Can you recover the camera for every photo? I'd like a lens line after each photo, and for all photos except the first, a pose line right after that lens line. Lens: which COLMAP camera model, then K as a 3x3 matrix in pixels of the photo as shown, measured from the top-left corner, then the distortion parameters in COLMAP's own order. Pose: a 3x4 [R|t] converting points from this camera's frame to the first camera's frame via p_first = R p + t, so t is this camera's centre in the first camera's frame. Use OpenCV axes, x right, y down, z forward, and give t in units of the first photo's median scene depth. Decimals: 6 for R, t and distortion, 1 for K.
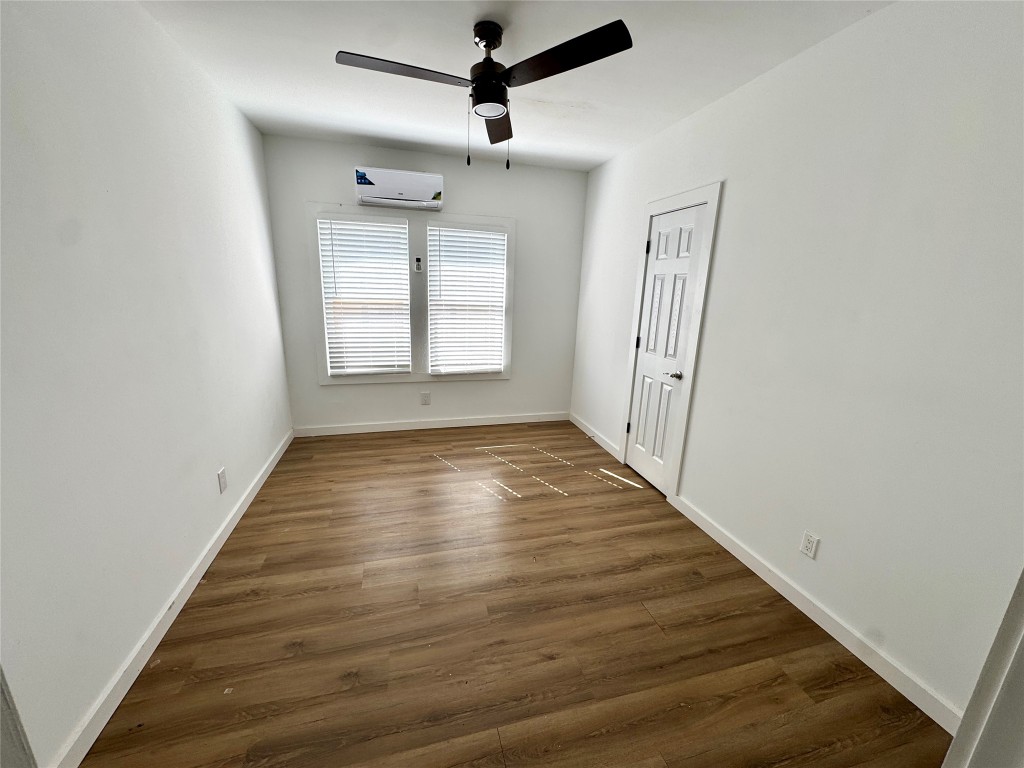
lens RADIAL K [[406.3, 0, 508.9], [0, 406.3, 382.5], [0, 0, 1]] dist [-0.000986, 0.000106]
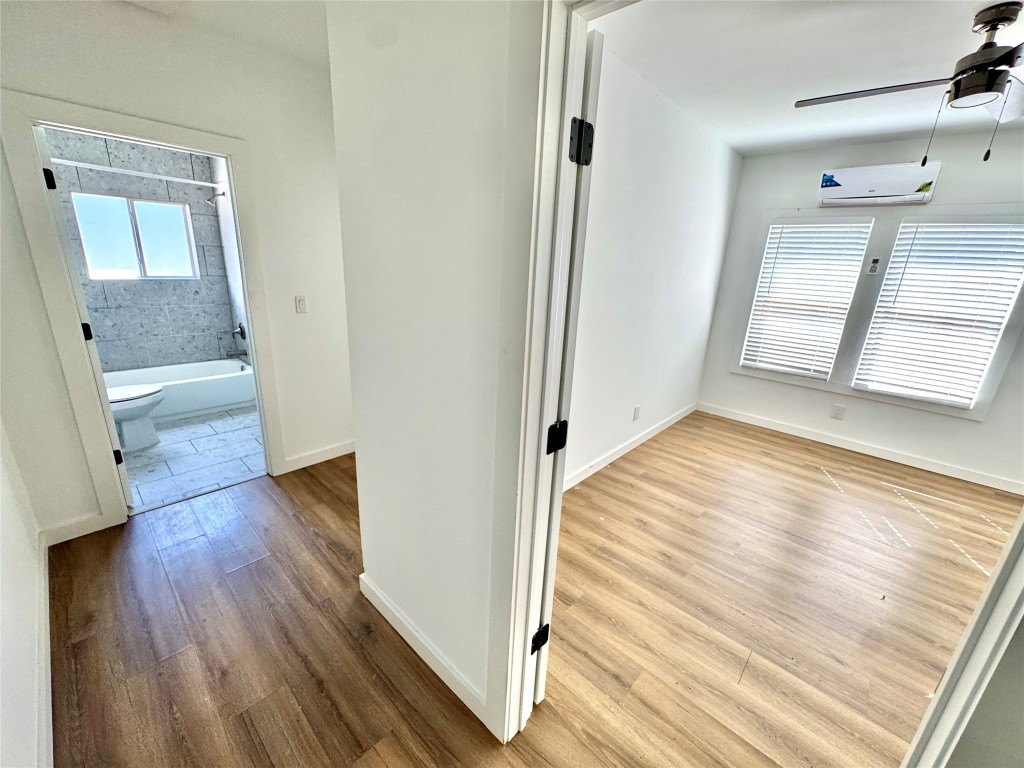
lens RADIAL K [[406.3, 0, 512.4], [0, 406.3, 384.9], [0, 0, 1]] dist [-0.000986, 0.000106]
pose [[0.533008, 0.244711, -0.809950, 0.155770], [-0.238021, 0.961971, 0.134006, 0.038222], [0.811941, 0.121359, 0.570984, -0.152655]]
